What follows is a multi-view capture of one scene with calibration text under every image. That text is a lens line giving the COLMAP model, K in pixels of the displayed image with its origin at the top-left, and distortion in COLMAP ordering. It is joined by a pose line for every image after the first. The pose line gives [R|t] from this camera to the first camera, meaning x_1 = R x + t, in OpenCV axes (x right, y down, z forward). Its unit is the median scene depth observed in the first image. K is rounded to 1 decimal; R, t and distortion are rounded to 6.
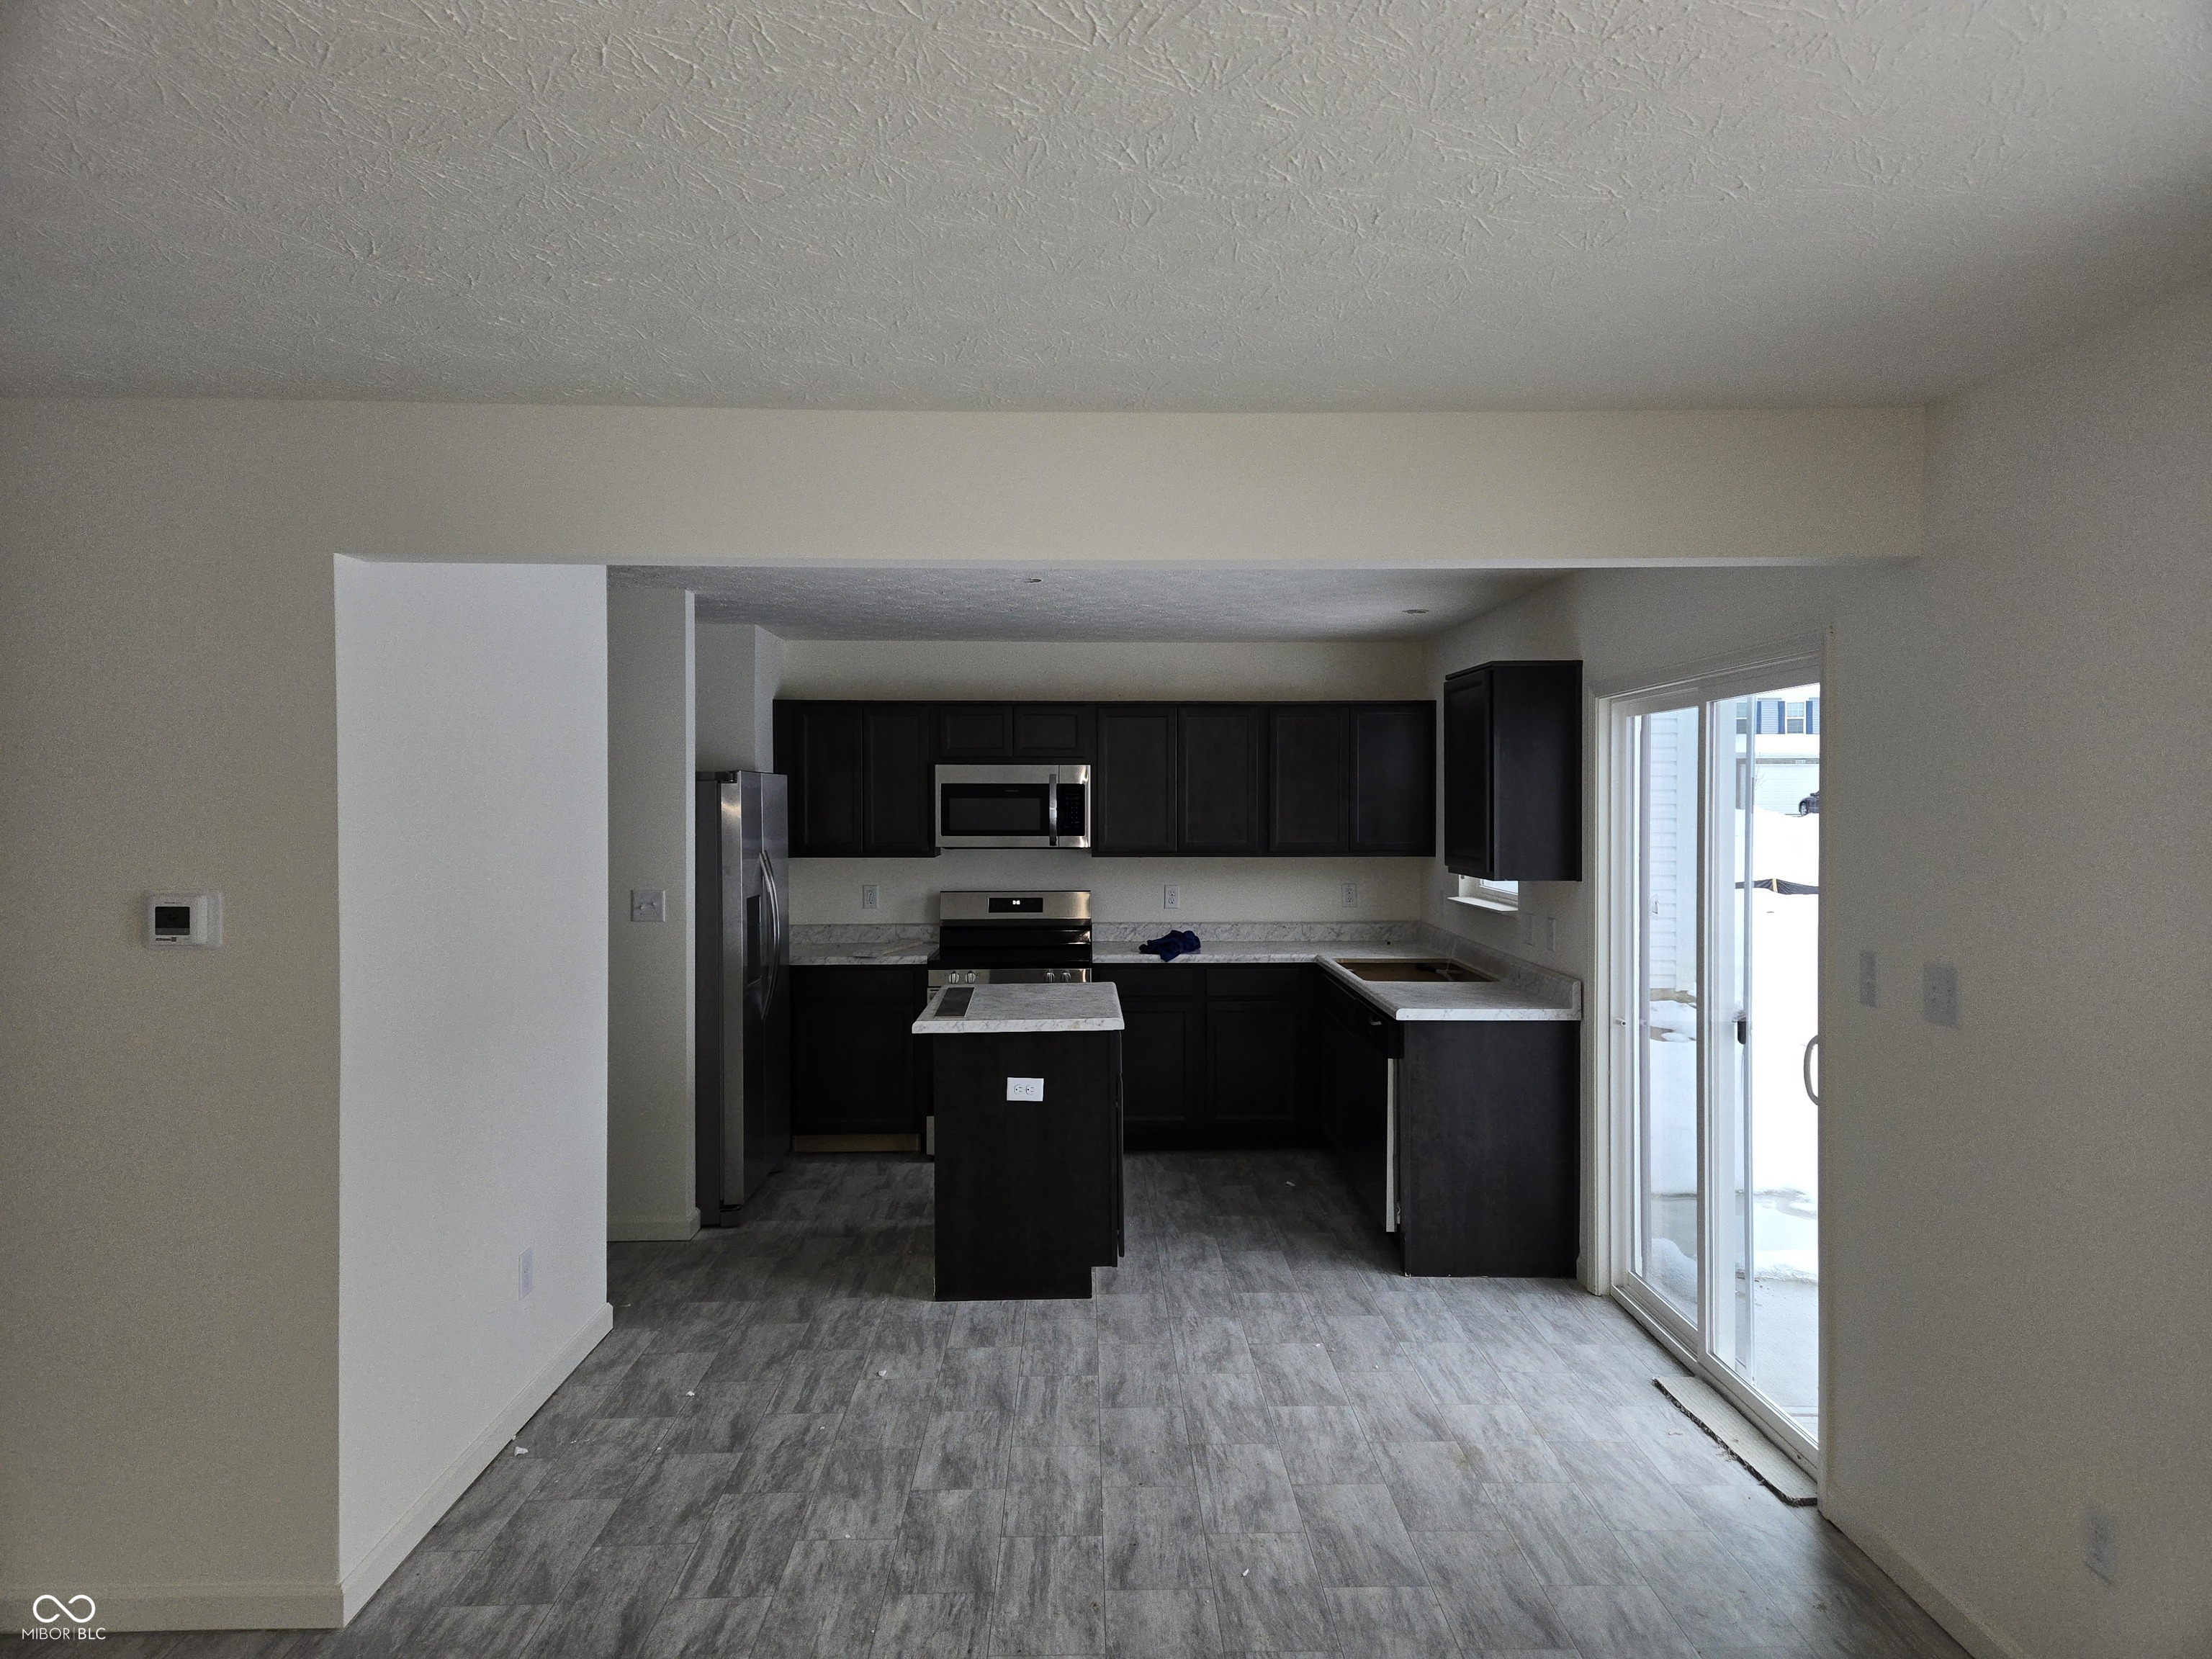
lens RADIAL K [[1453.6, 0, 1118.4], [0, 1453.6, 814.2], [0, 0, 1]] dist [0.076159, -0.062167]
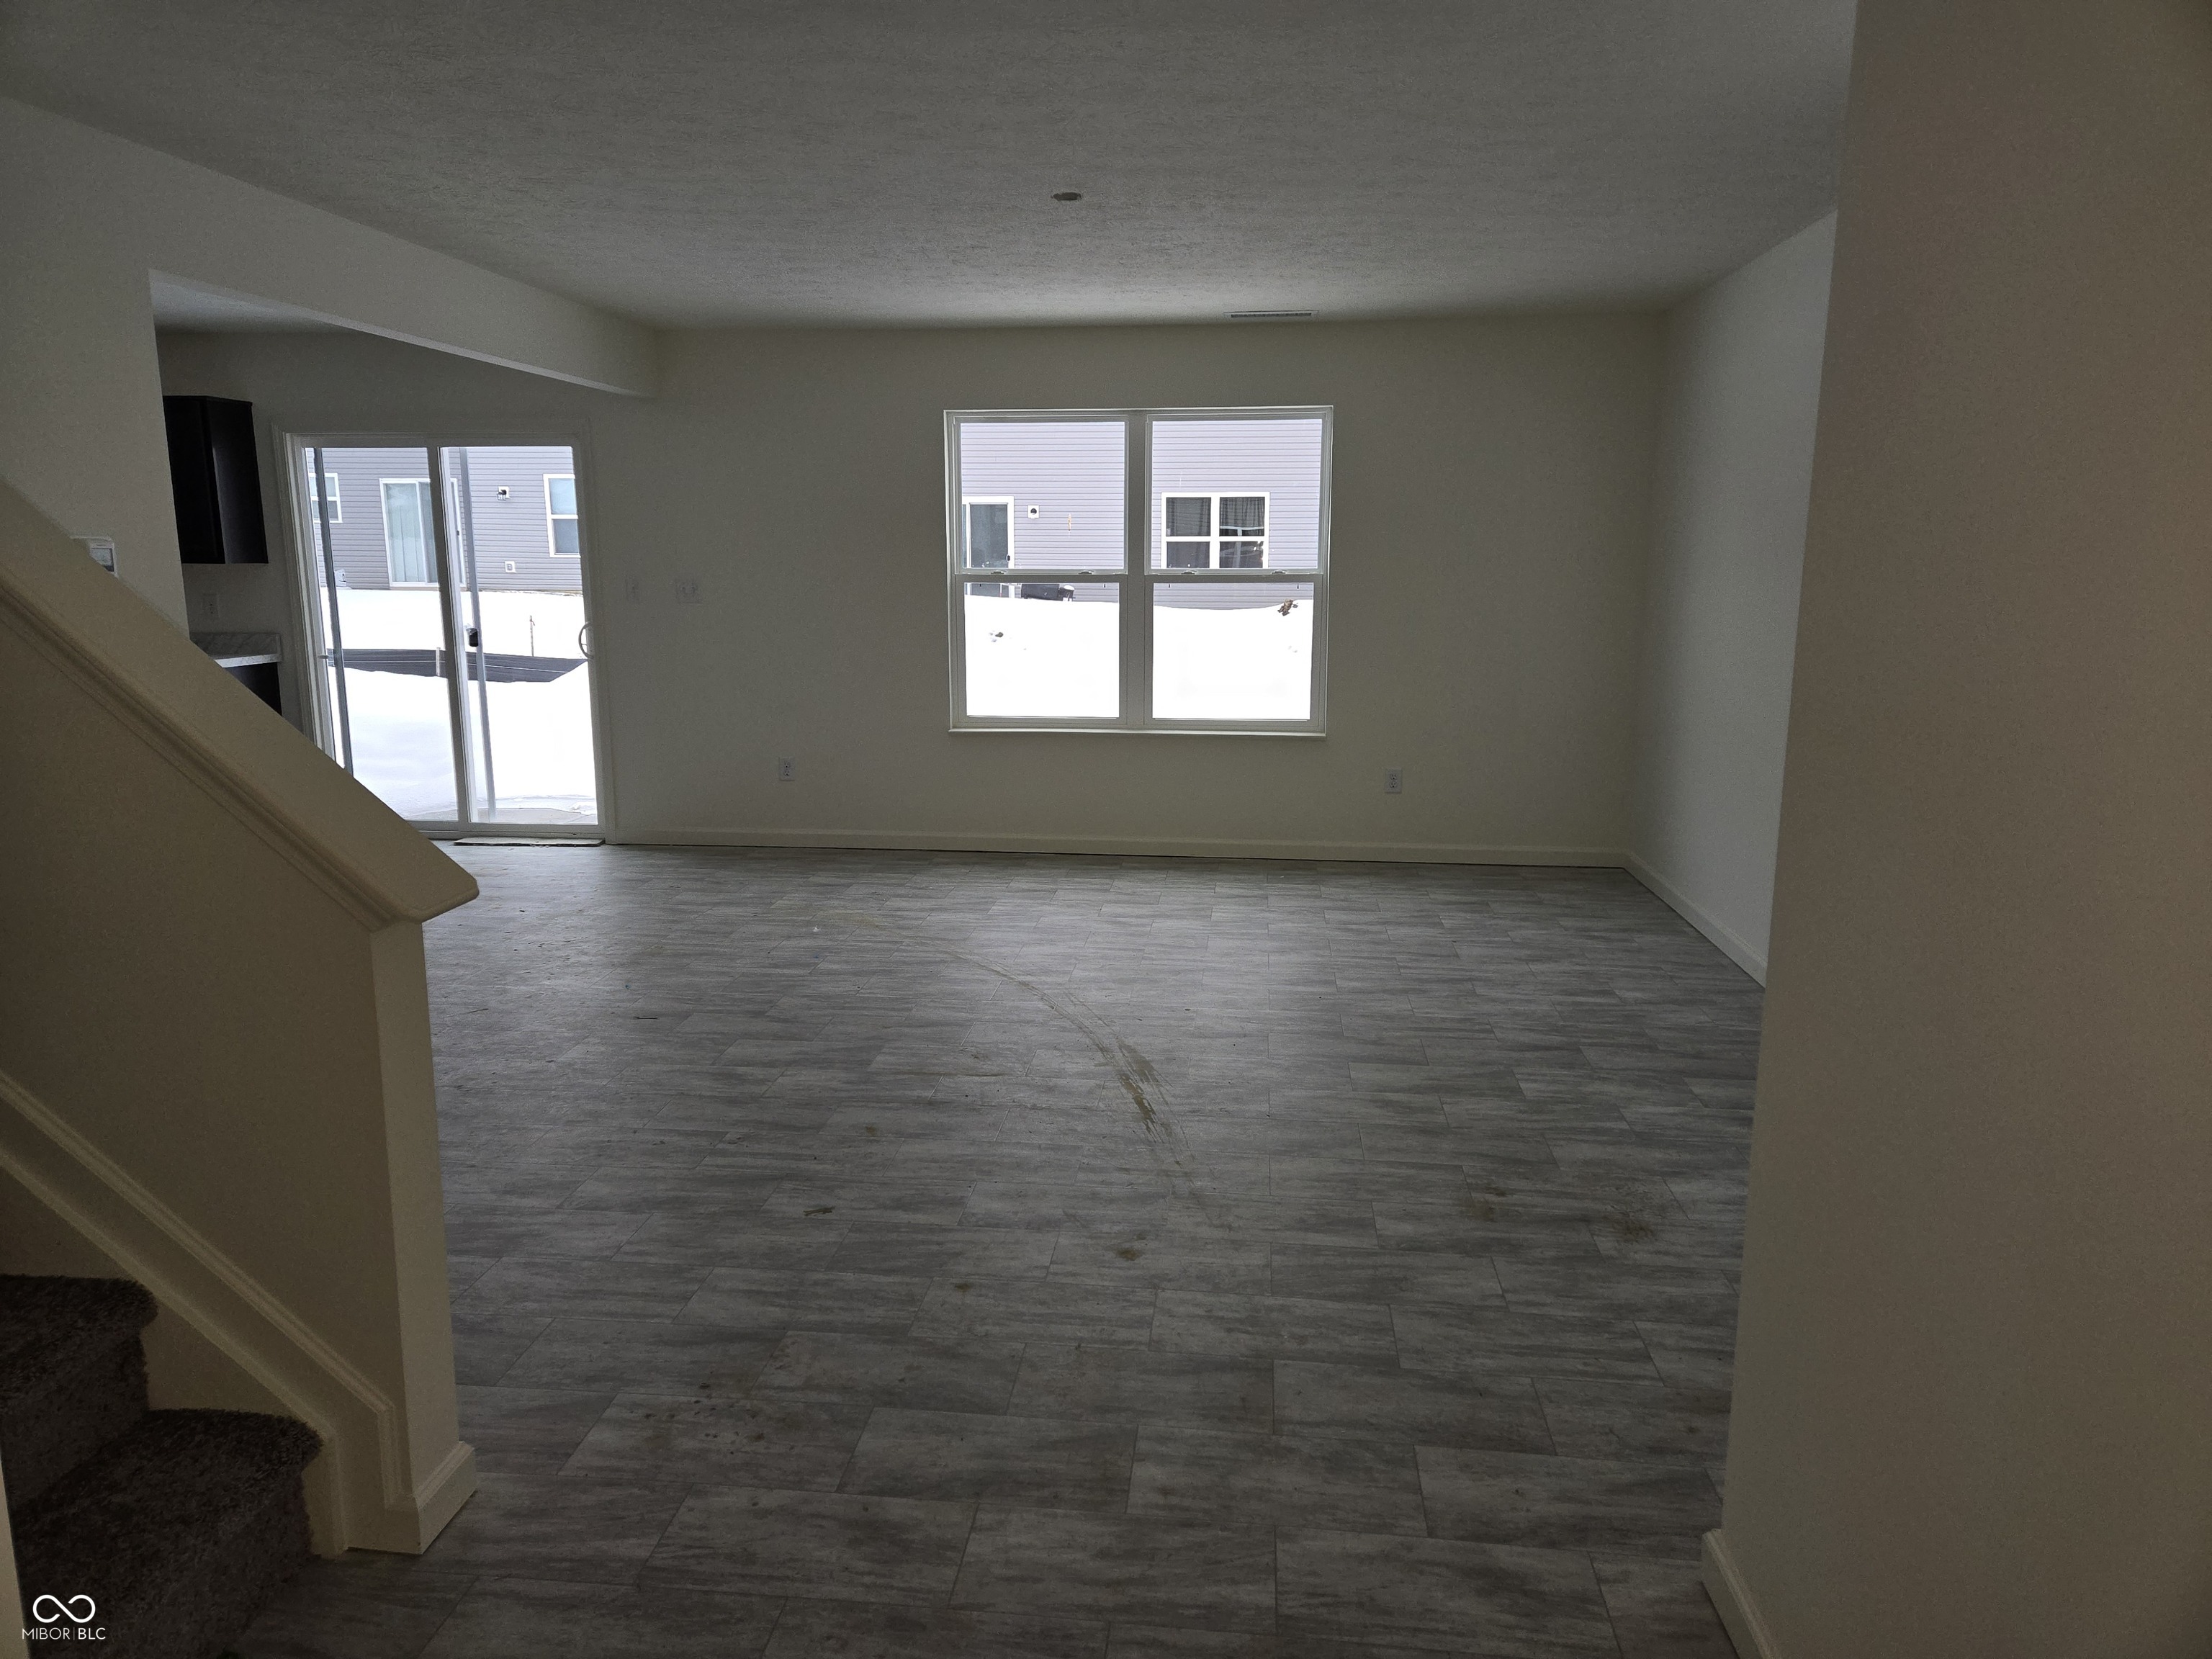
lens RADIAL K [[1457.3, 0, 1106.0], [0, 1457.3, 829.5], [0, 0, 1]] dist [0.077875, -0.061005]
pose [[0.130383, -0.183829, 0.974273, -1.316848], [0.008760, 0.982836, 0.184273, 0.052823], [-0.991425, -0.015491, 0.129755, 0.006177]]
